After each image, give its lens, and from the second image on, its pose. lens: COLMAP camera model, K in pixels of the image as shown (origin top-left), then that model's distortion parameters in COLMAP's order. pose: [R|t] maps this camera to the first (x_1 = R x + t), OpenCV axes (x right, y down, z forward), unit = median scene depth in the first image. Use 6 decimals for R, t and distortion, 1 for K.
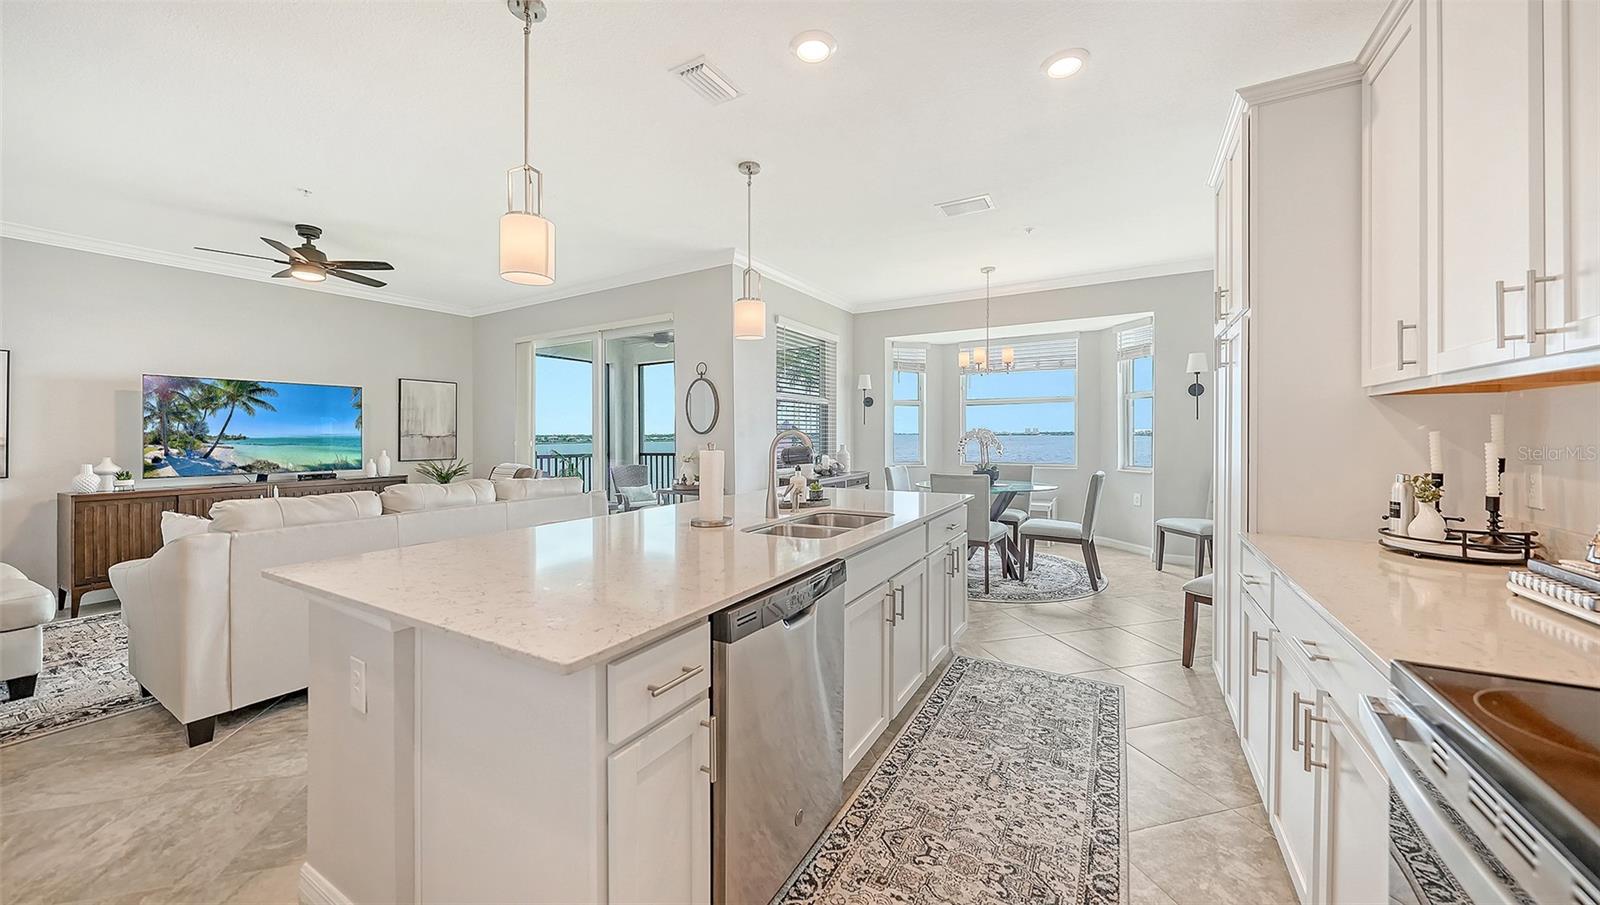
lens RADIAL K [[558.3, 0, 799.4], [0, 558.3, 430.6], [0, 0, 1]] dist [-0.000294, 0.000477]
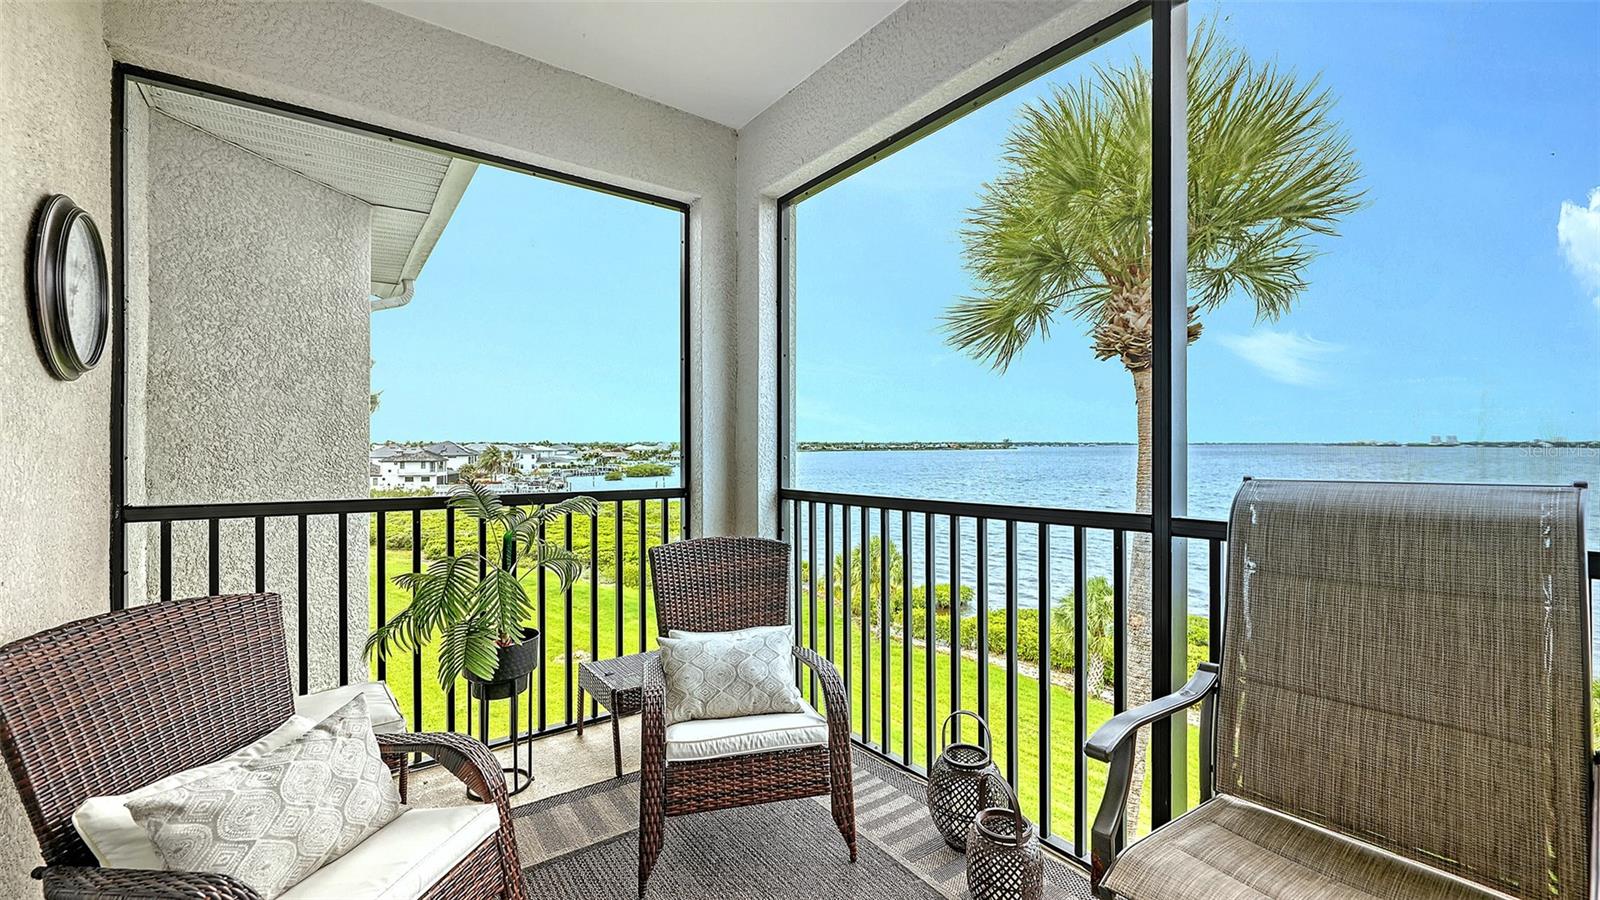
lens RADIAL K [[644.0, 0, 791.7], [0, 644.0, 442.6], [0, 0, 1]] dist [0.001441, -0.002219]
pose [[0.919242, 0.003184, -0.393680, -0.259837], [-0.000928, 0.999982, 0.005920, 0.021120], [0.393692, -0.005077, 0.919228, 1.254500]]
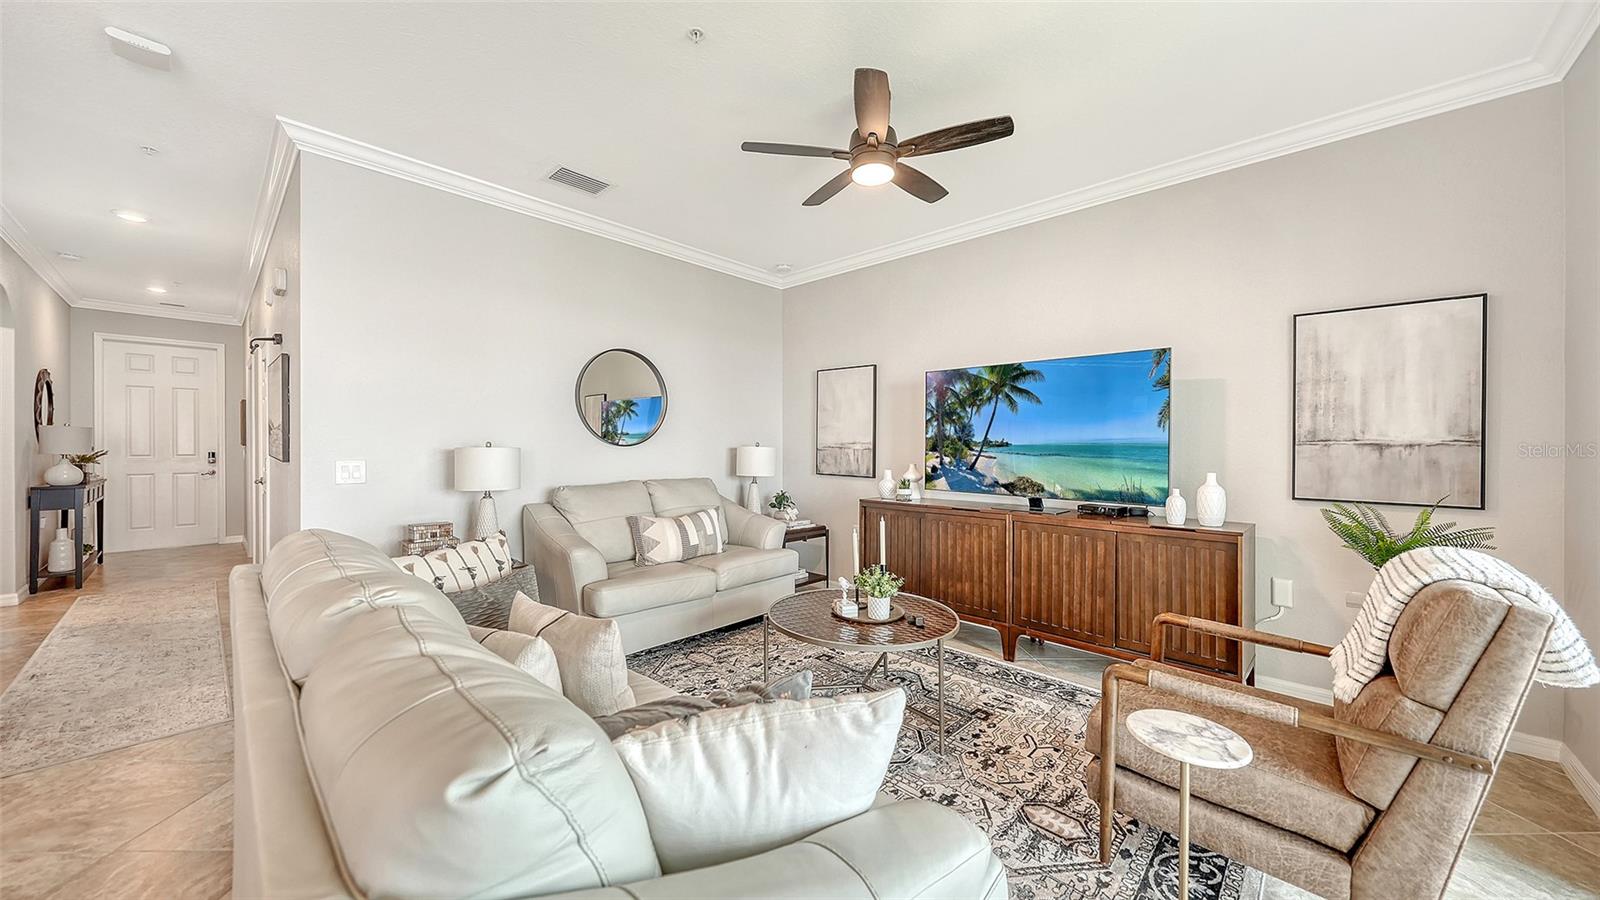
lens RADIAL K [[563.7, 0, 793.5], [0, 563.7, 446.1], [0, 0, 1]] dist [0.001450, -0.000362]
pose [[-0.230146, 0.003485, -0.973150, -0.232894], [0.000716, 0.999994, 0.003412, 0.012684], [0.973156, 0.000089, -0.230147, 0.903878]]
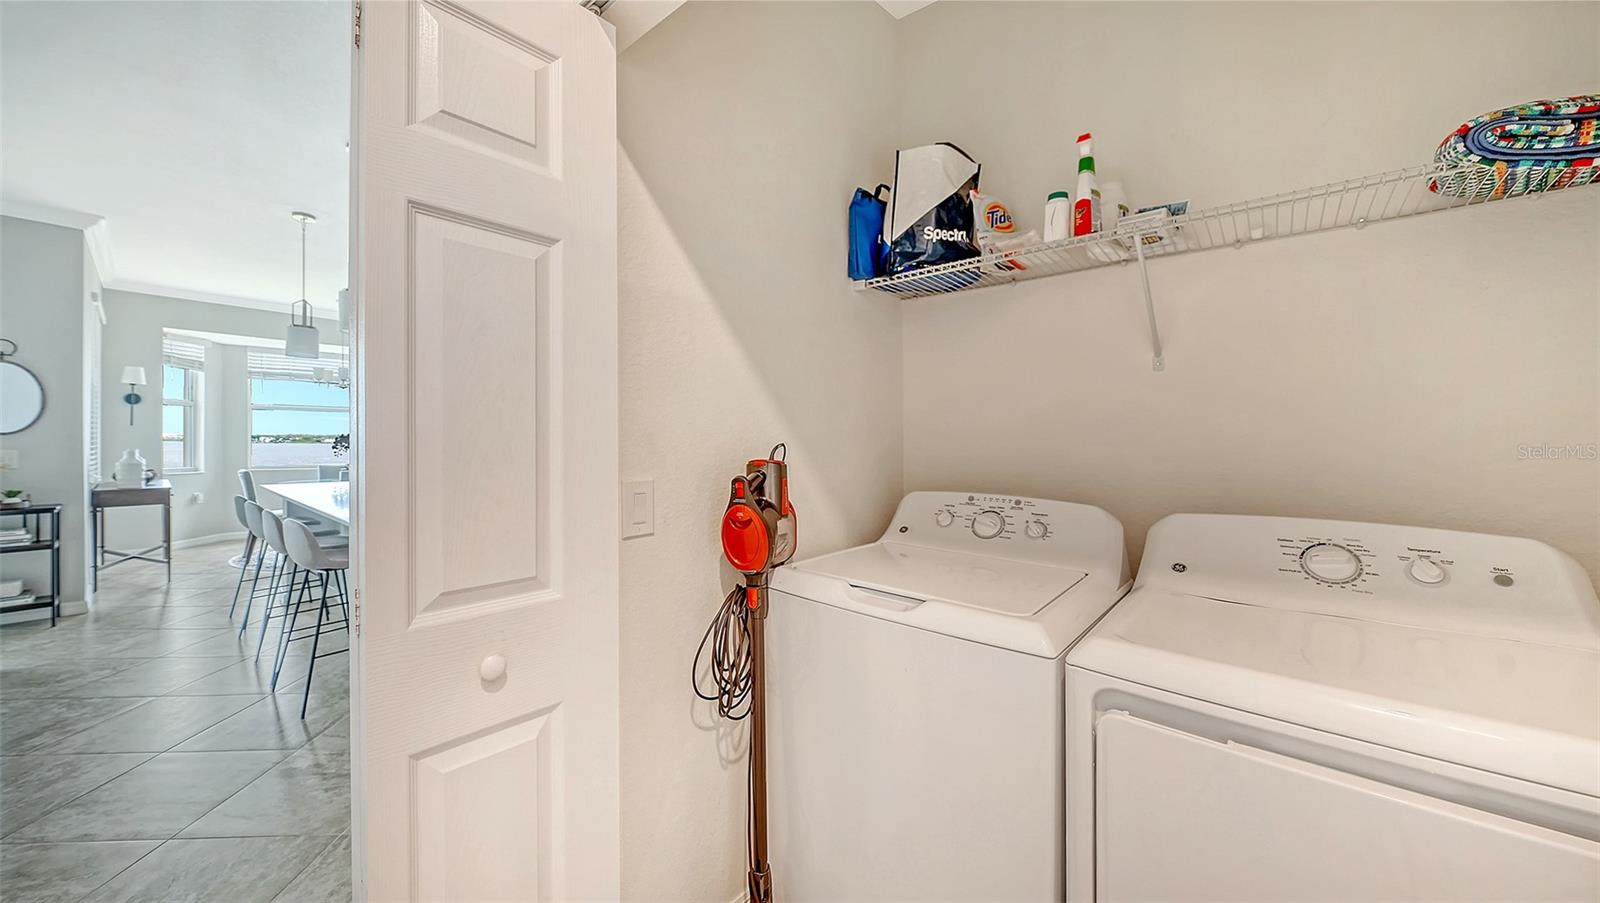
lens RADIAL K [[558.3, 0, 777.3], [0, 558.3, 444.0], [0, 0, 1]] dist [-0.000294, 0.000477]
pose [[0.186513, 0.000361, 0.982452, -0.727155], [-0.011891, 0.999928, 0.001890, 0.004098], [-0.982380, -0.012035, 0.186504, -0.148503]]
